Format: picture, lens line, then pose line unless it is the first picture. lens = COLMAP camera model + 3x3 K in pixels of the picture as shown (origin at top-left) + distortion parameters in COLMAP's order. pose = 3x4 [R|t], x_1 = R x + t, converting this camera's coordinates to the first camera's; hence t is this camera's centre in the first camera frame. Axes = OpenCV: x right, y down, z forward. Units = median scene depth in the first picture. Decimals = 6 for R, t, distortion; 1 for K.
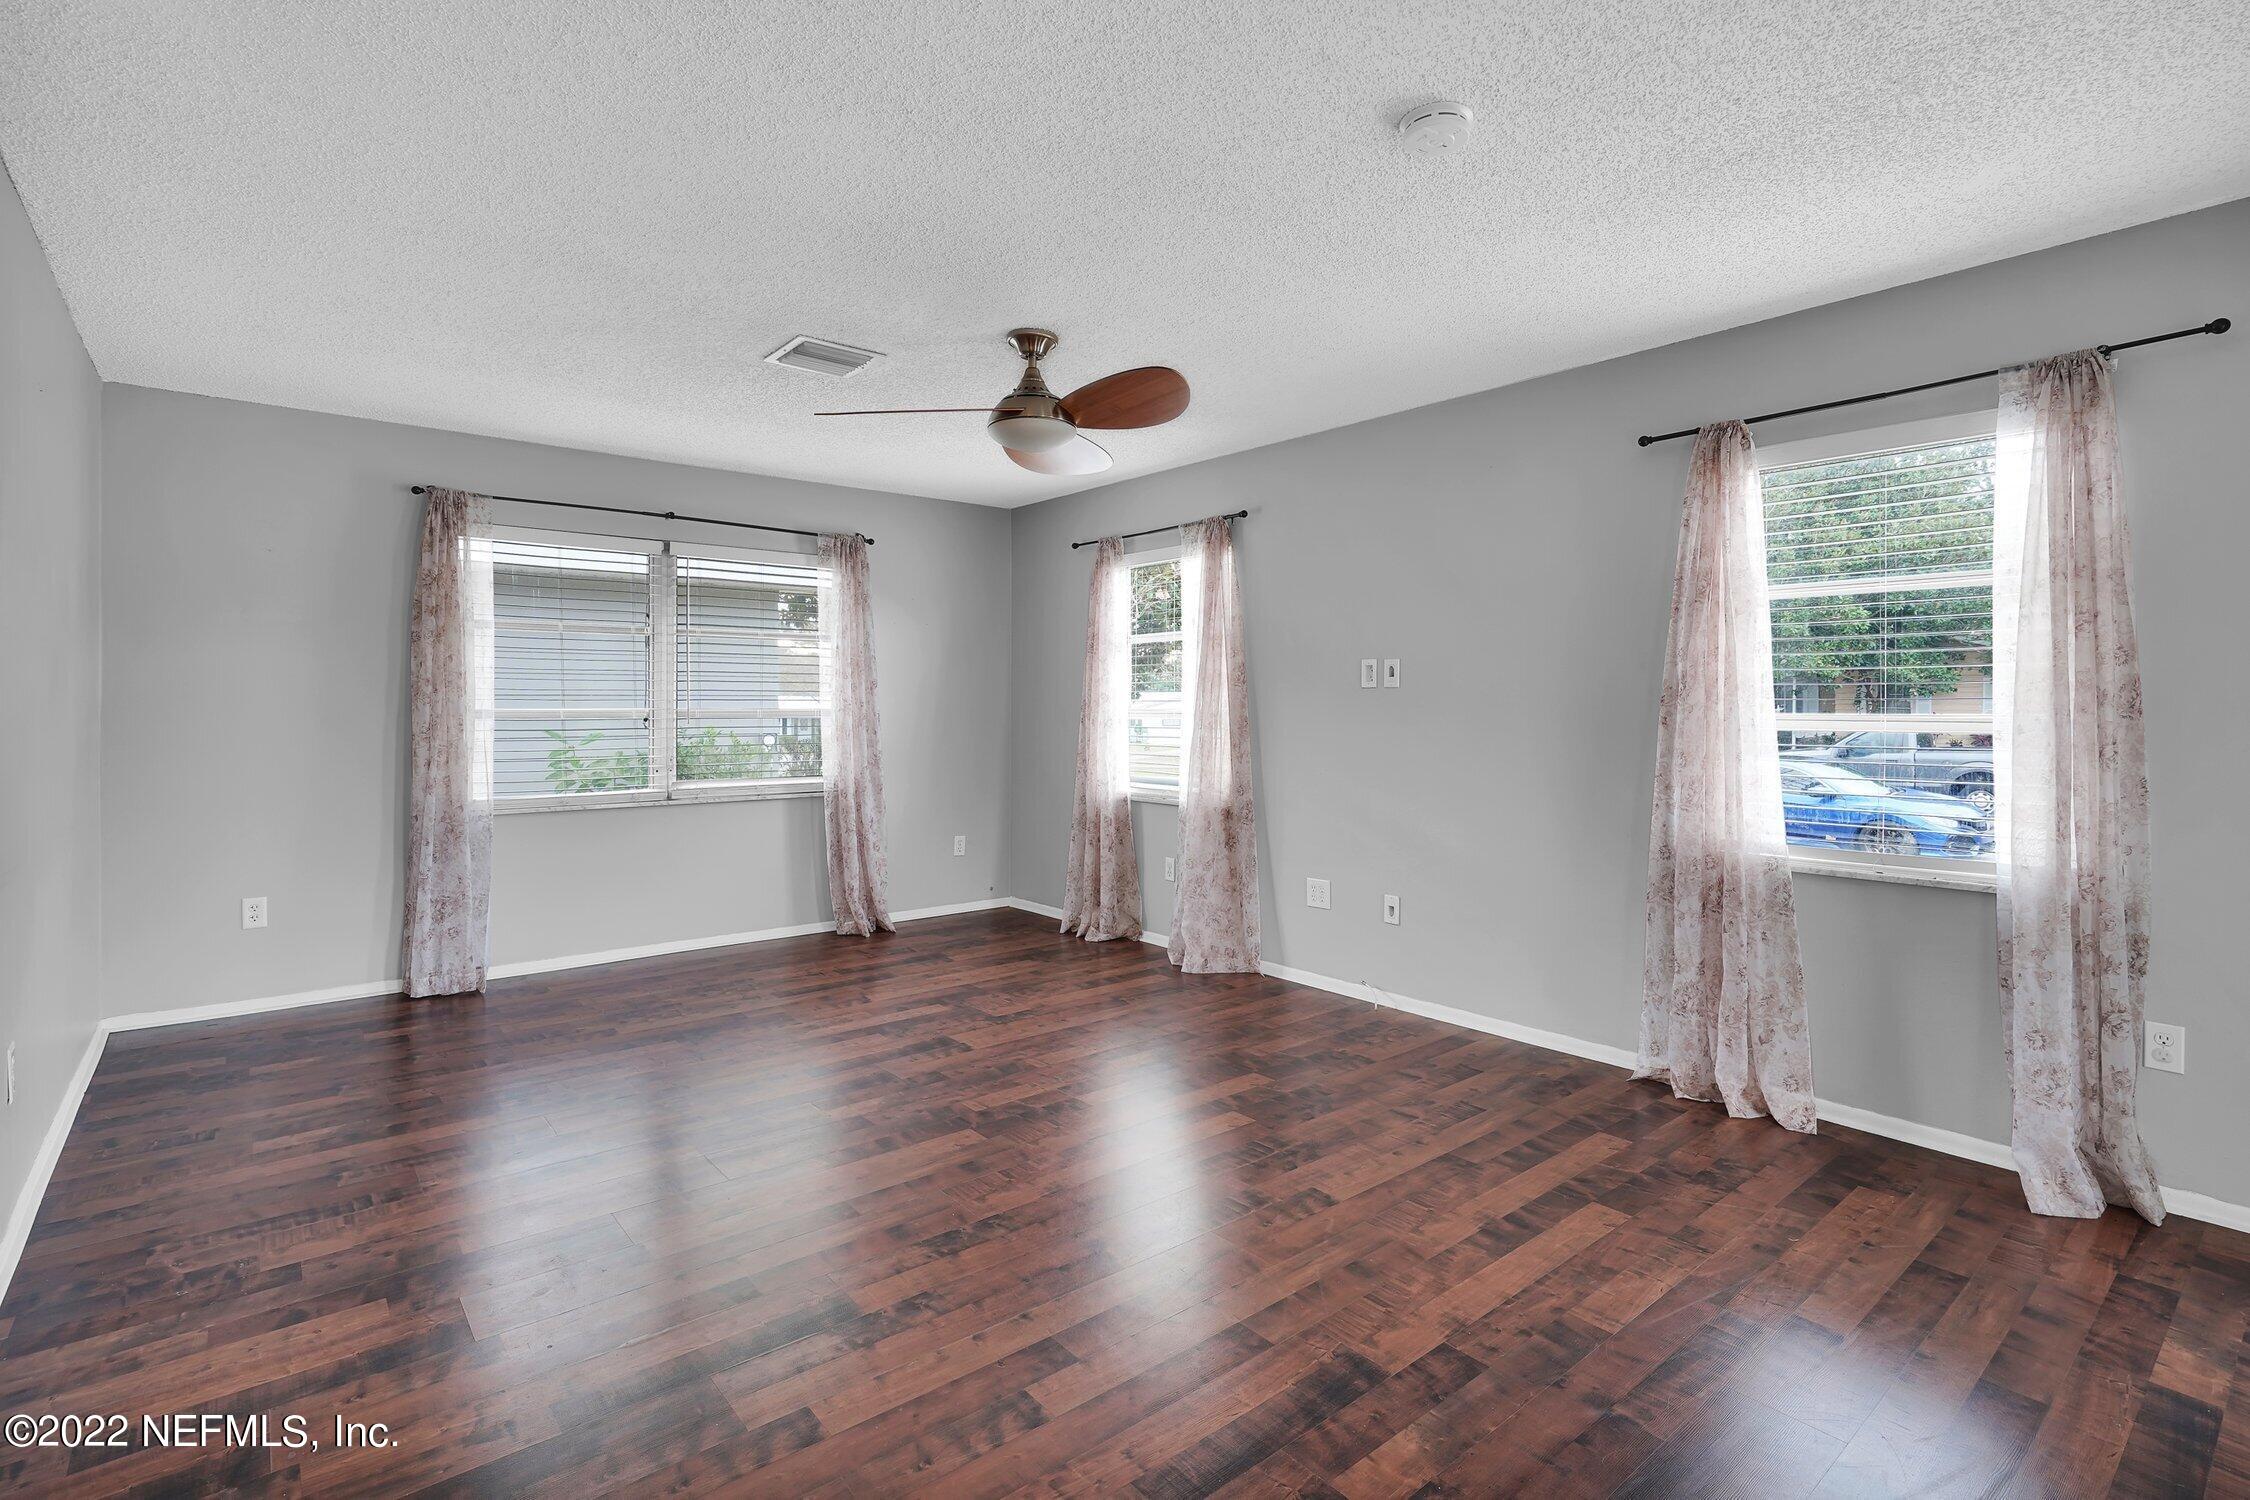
lens RADIAL K [[1067.8, 0, 1132.9], [0, 1067.8, 708.5], [0, 0, 1]] dist [-0.010729, 0.001318]
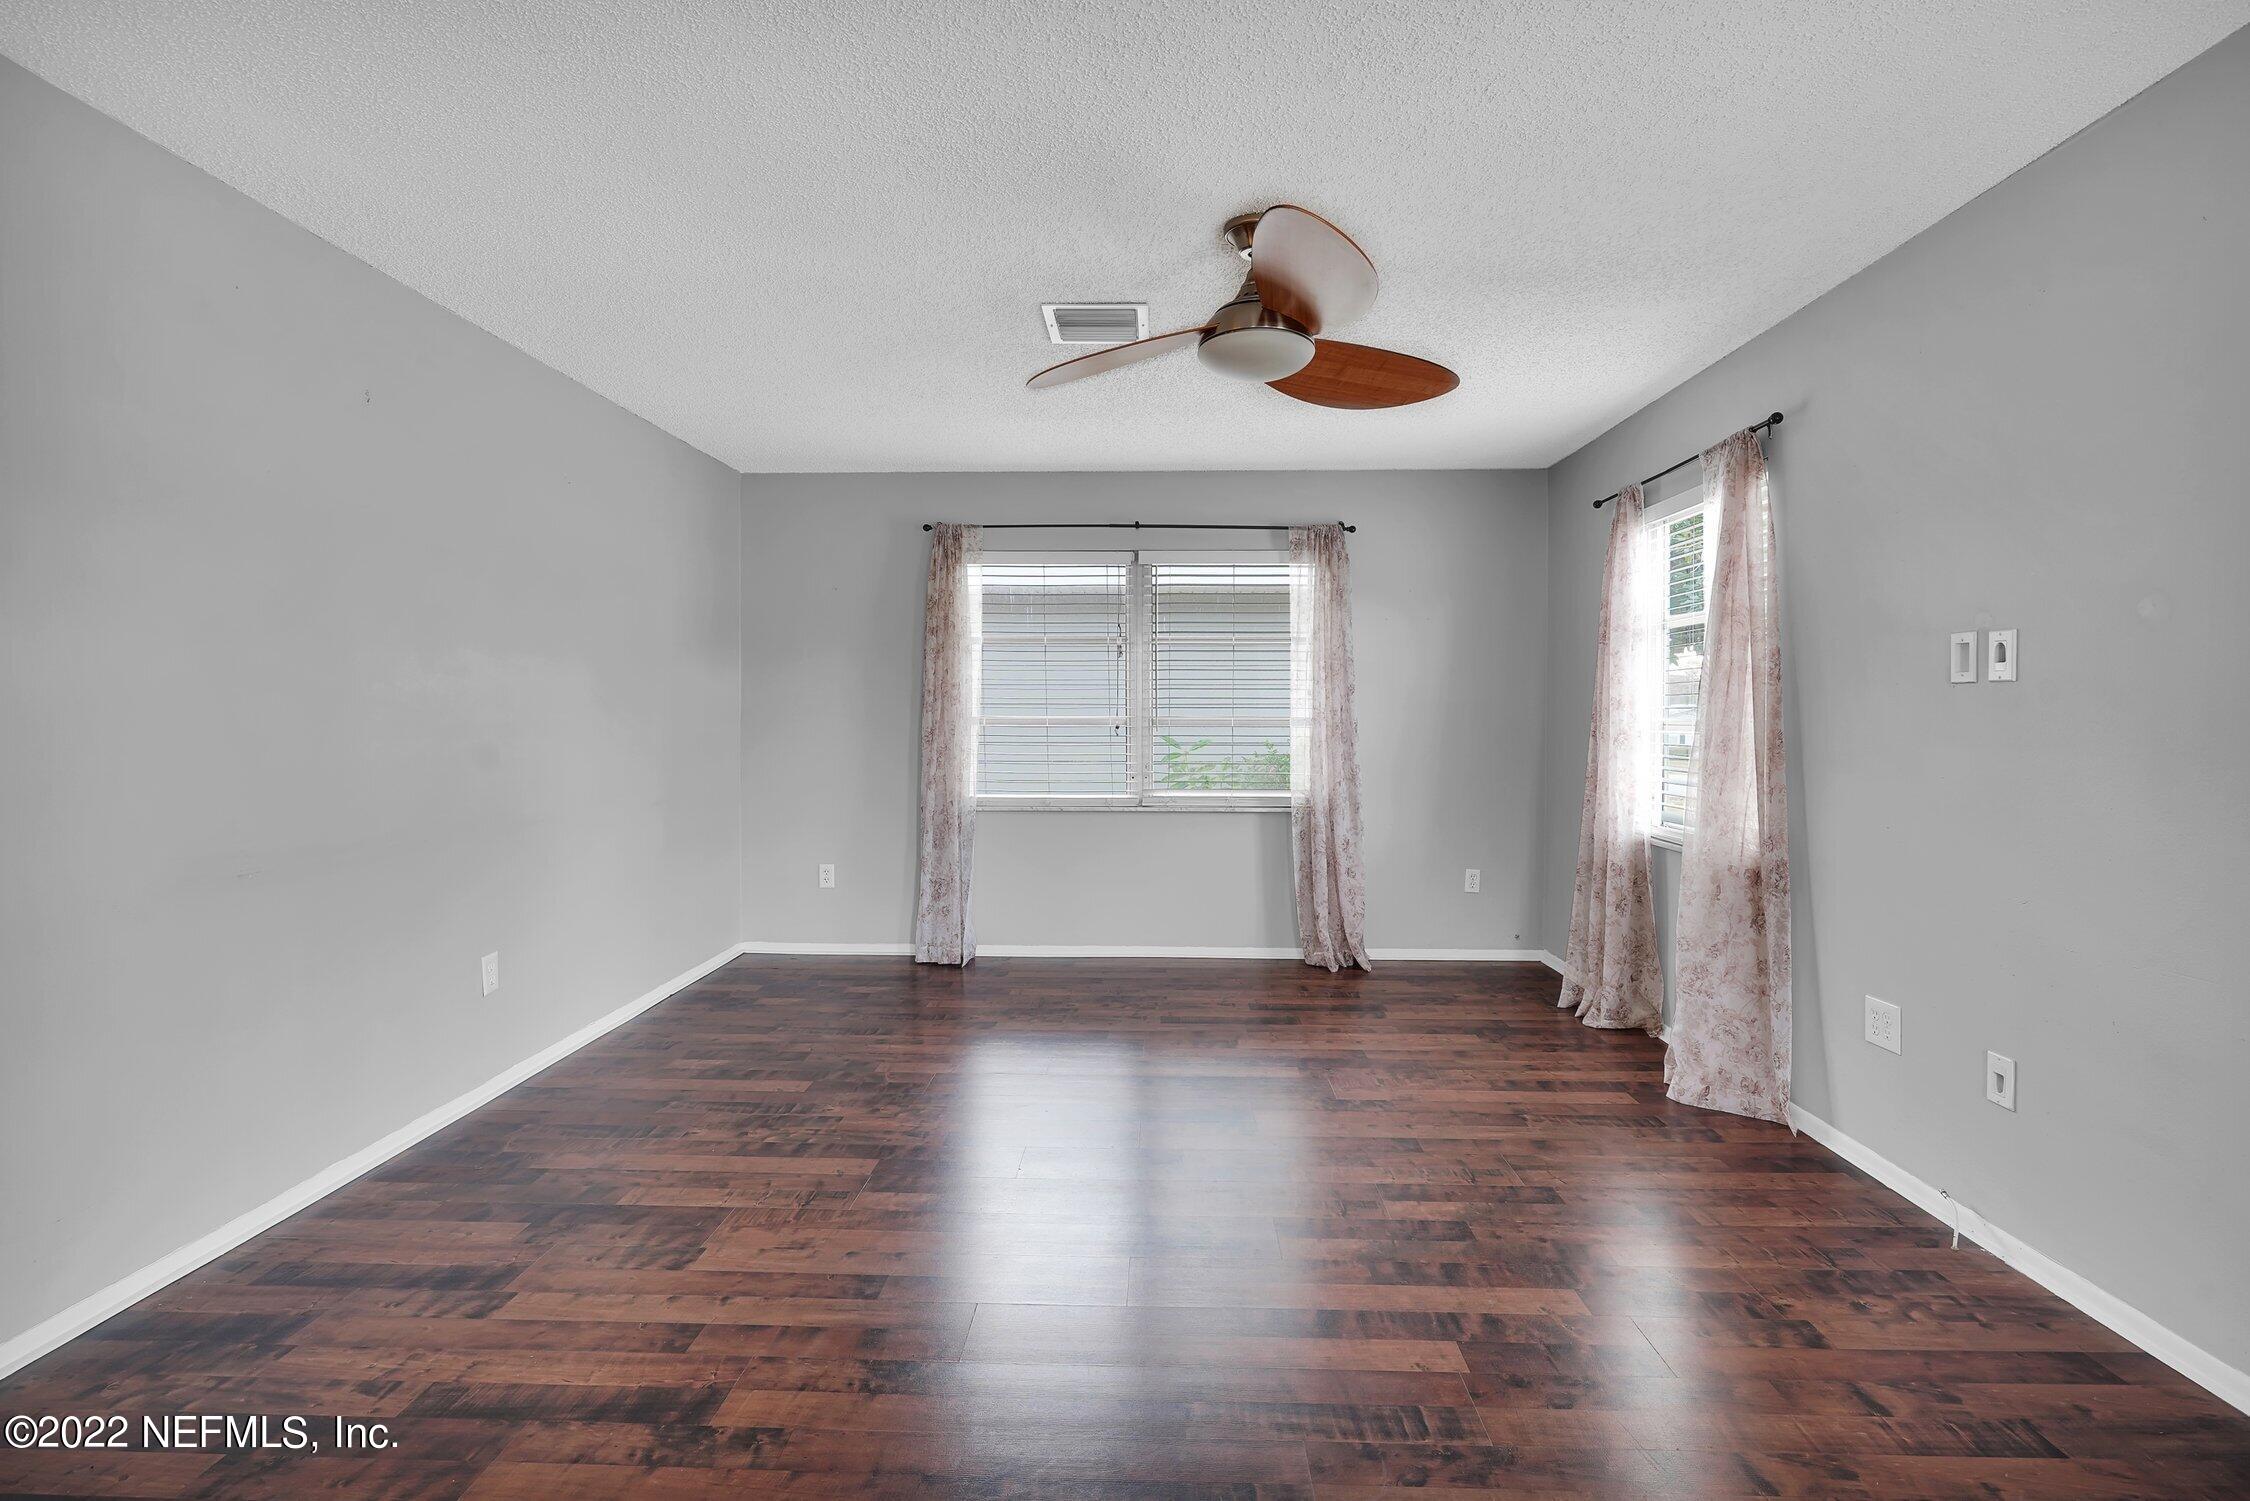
lens RADIAL K [[1048.9, 0, 1132.9], [0, 1048.9, 740.1], [0, 0, 1]] dist [-0.009664, 0.001306]
pose [[0.745569, 0.017774, -0.666192, 0.235934], [-0.004313, 0.999752, 0.021846, 0.000771], [0.666415, -0.013414, 0.745461, 0.263054]]
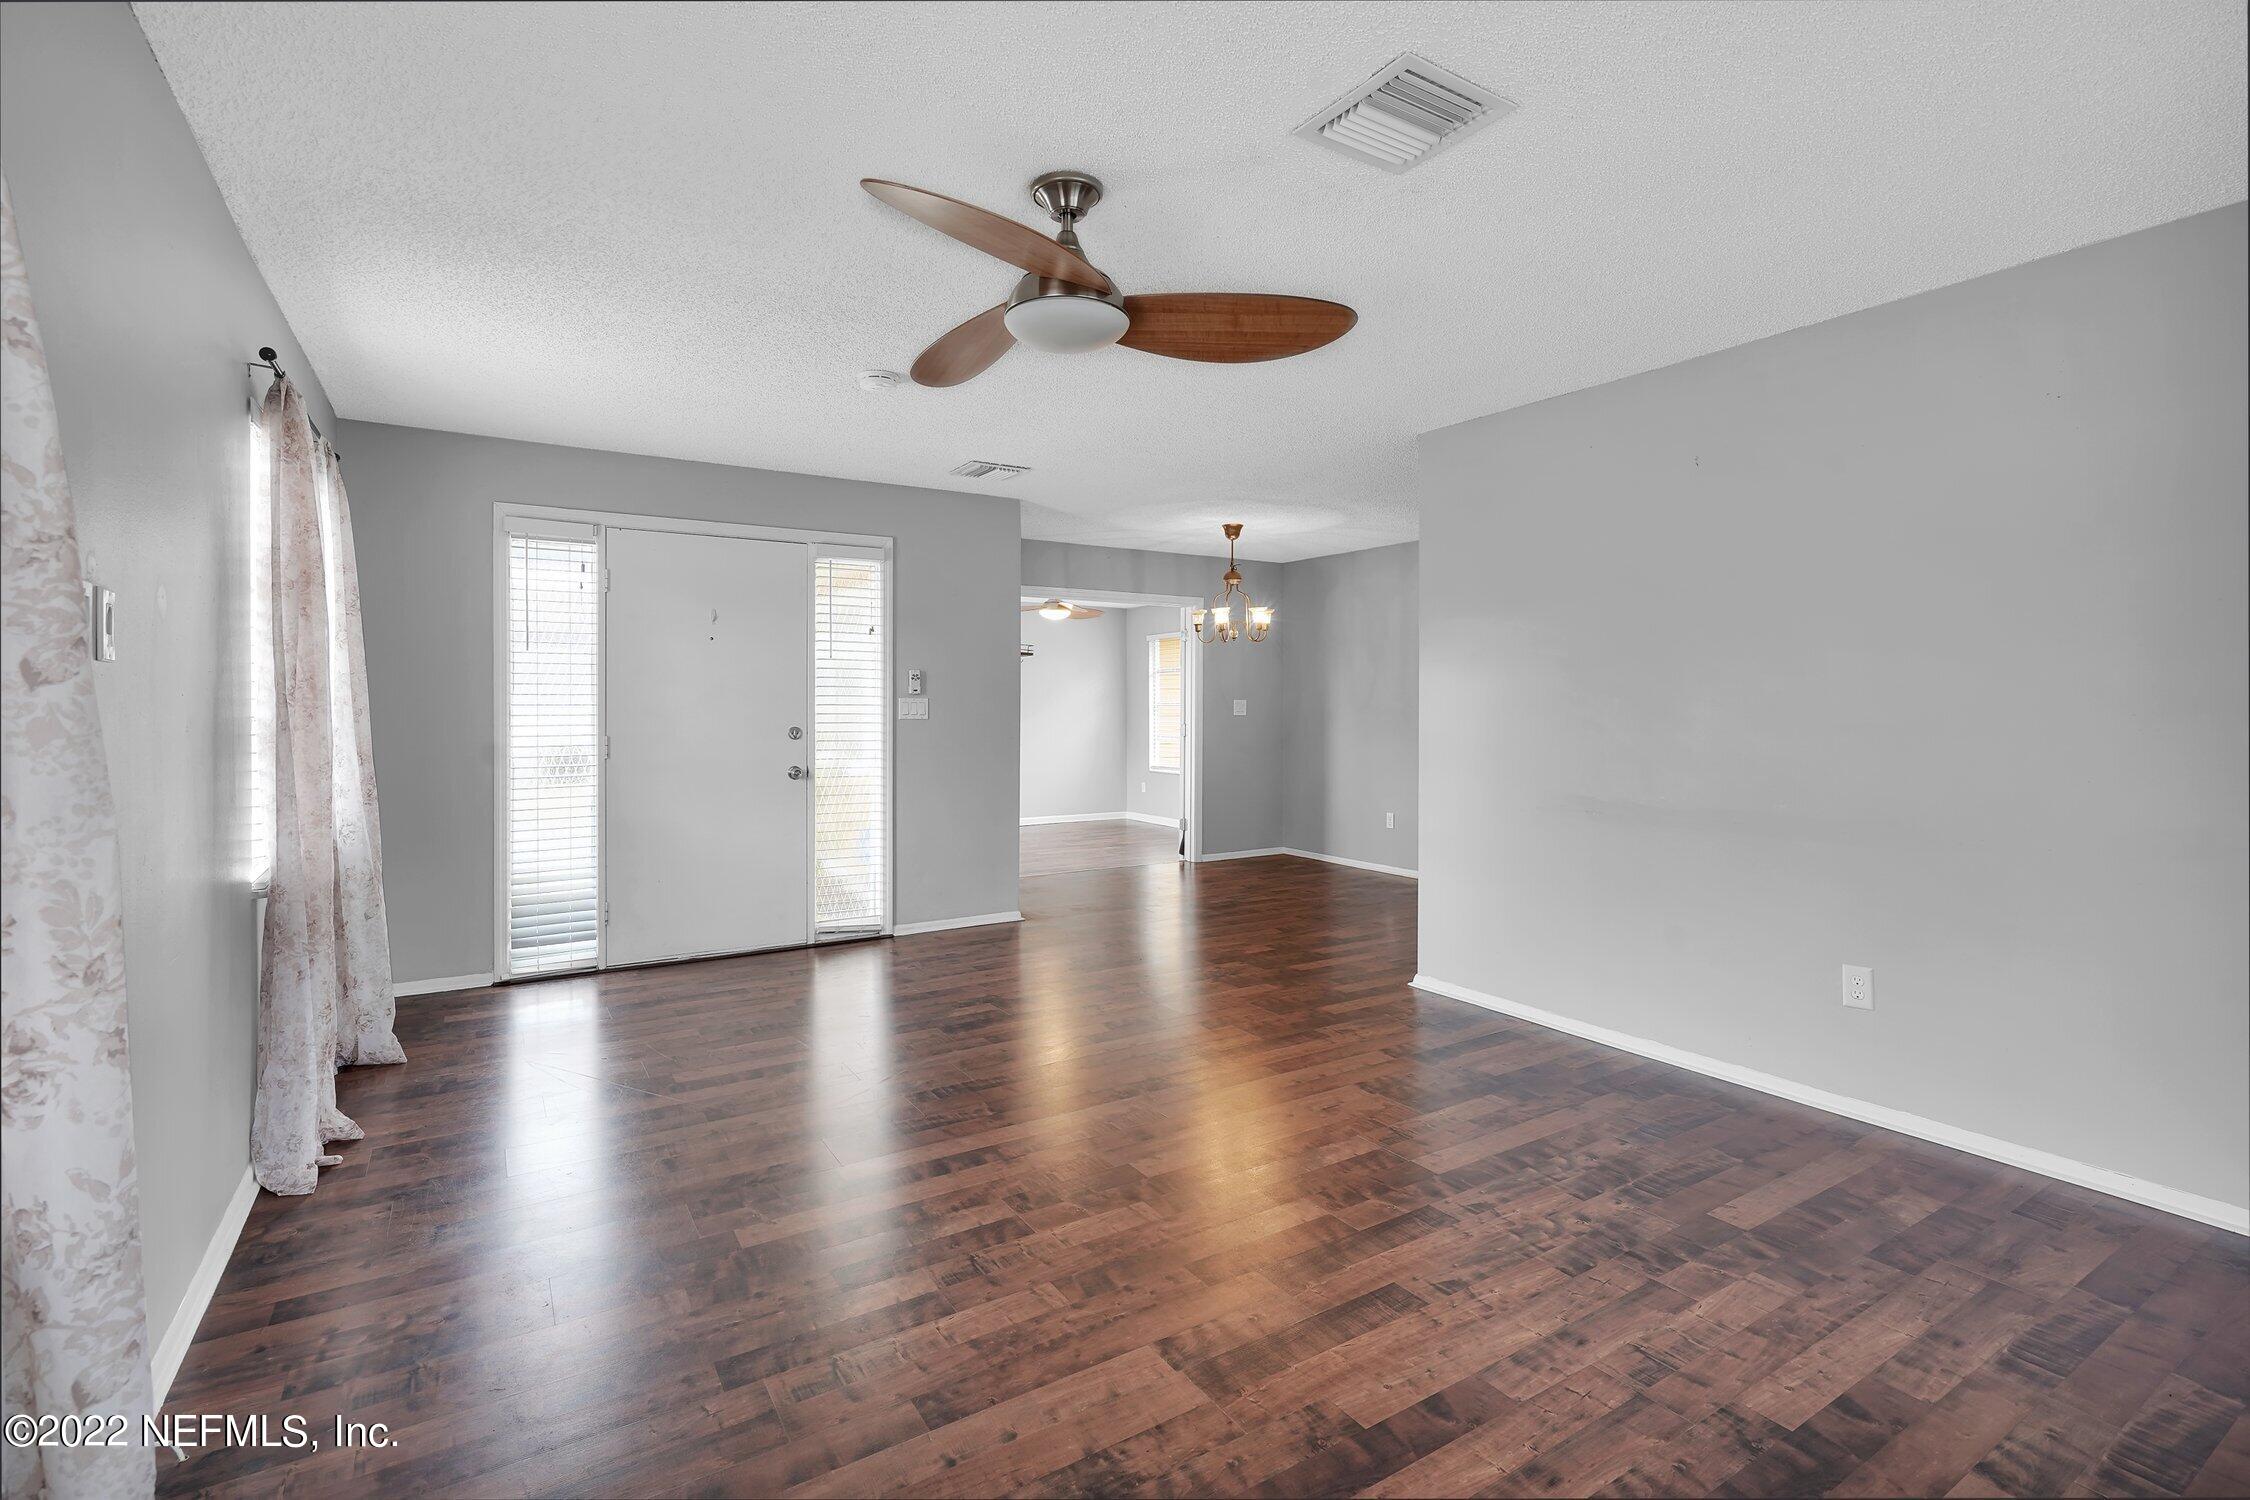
lens RADIAL K [[1035.3, 0, 1139.2], [0, 1035.3, 701.5], [0, 0, 1]] dist [-0.003364, 0.001063]
pose [[-0.992149, -0.004559, 0.124979, -0.158245], [-0.004871, 0.999986, -0.002189, -0.005931], [-0.124968, -0.002781, -0.992157, 1.170234]]
